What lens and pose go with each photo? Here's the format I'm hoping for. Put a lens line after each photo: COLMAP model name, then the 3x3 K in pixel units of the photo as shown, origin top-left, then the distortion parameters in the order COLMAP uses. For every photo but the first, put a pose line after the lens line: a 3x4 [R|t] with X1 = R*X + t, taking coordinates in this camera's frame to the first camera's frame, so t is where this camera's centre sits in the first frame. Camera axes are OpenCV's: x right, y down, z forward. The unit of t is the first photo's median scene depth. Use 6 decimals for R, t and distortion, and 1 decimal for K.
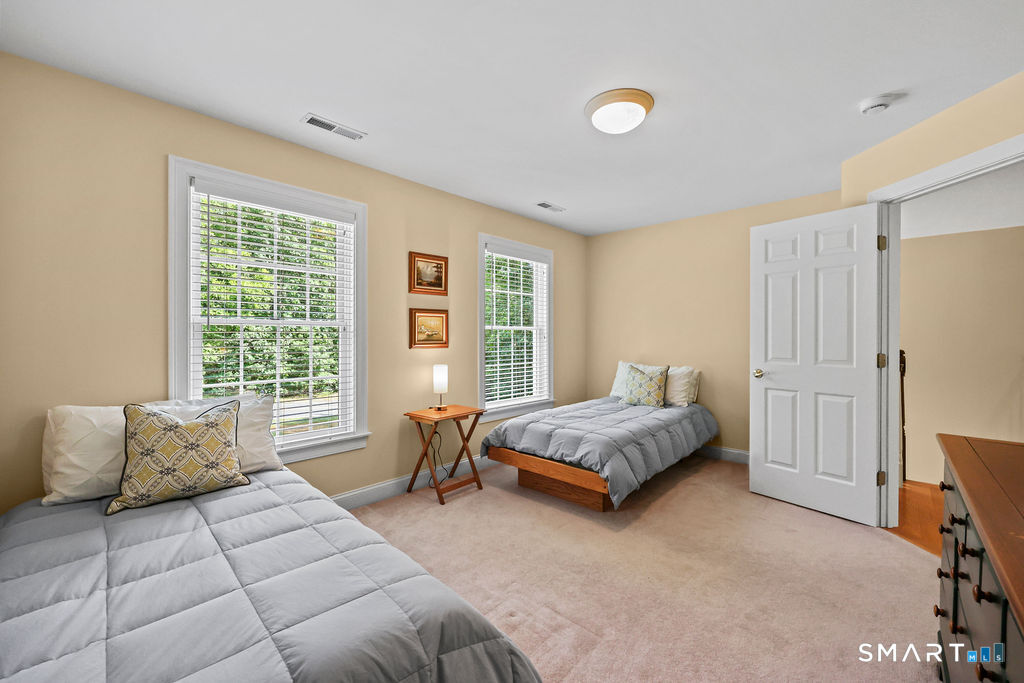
lens RADIAL K [[414.9, 0, 514.2], [0, 414.9, 338.3], [0, 0, 1]] dist [0.003296, -0.000003]
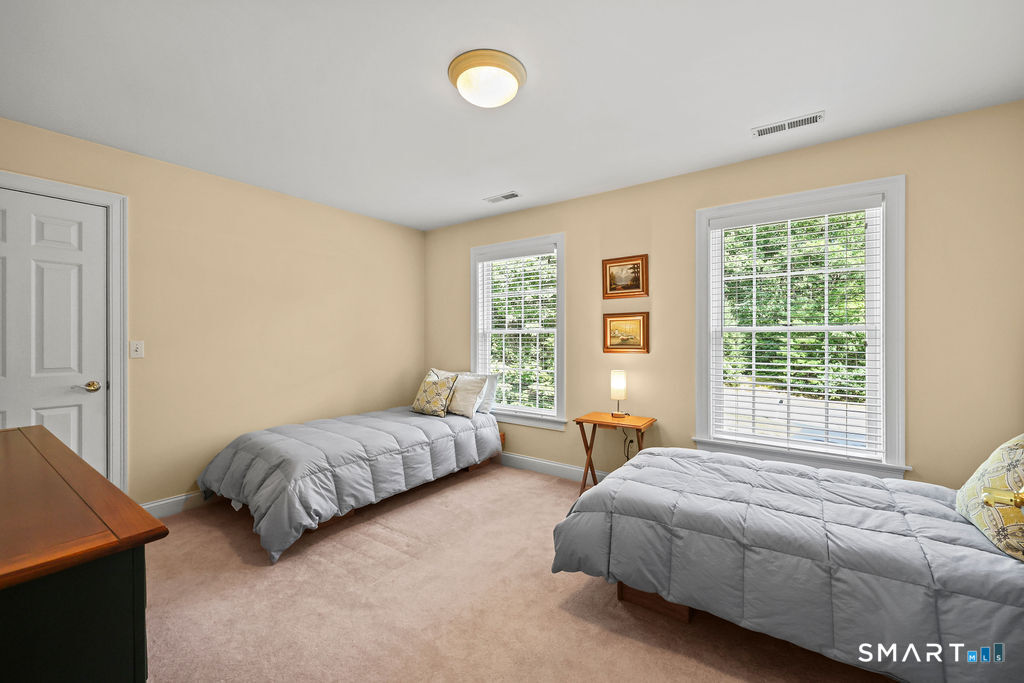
lens RADIAL K [[414.9, 0, 513.9], [0, 414.9, 338.2], [0, 0, 1]] dist [0.003296, -0.000003]
pose [[0.125247, 0.010326, -0.992072, 0.736655], [0.000345, 0.999945, 0.010451, -0.021071], [0.992126, -0.001651, 0.125237, 0.618115]]
